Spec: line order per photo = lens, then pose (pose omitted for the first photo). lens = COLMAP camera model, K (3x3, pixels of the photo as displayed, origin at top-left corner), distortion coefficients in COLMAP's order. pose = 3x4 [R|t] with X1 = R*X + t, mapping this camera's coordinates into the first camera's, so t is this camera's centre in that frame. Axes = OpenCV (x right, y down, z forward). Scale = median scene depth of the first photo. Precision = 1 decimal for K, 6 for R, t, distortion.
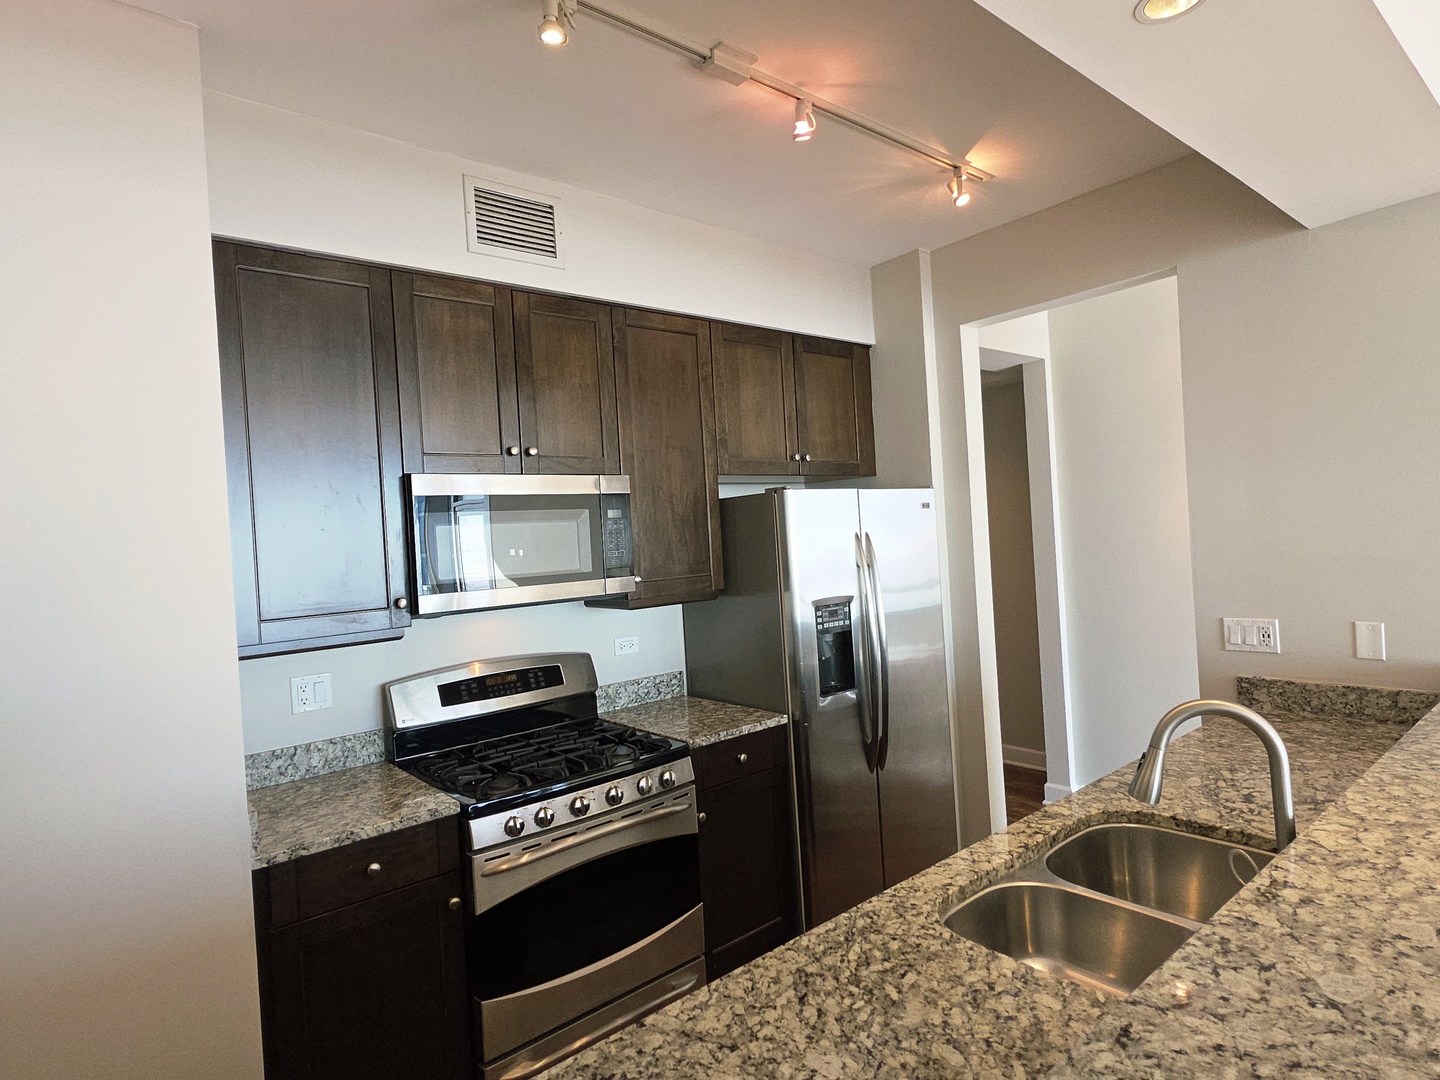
lens RADIAL K [[799.1, 0, 725.9], [0, 799.1, 537.3], [0, 0, 1]] dist [0.015357, -0.007347]
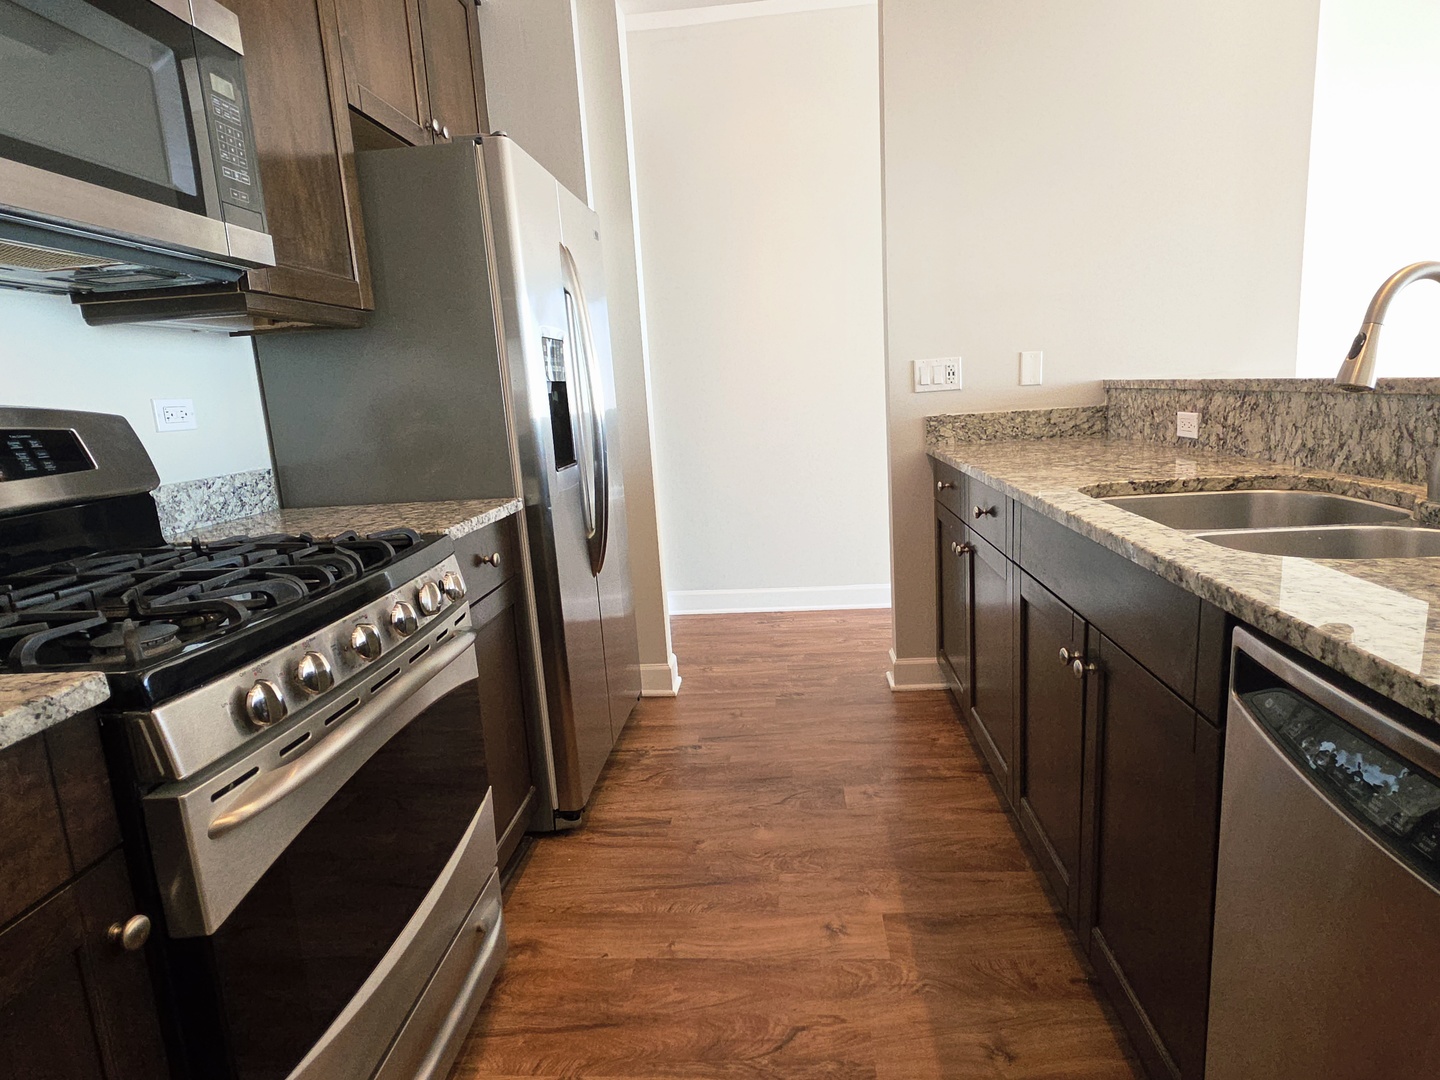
lens RADIAL K [[818.2, 0, 721.8], [0, 818.2, 536.4], [0, 0, 1]] dist [0.012505, -0.003787]
pose [[0.707149, -0.110701, 0.698345, -0.331850], [0.021911, 0.990624, 0.134846, 0.193759], [-0.706725, -0.080055, 0.702945, 0.469397]]
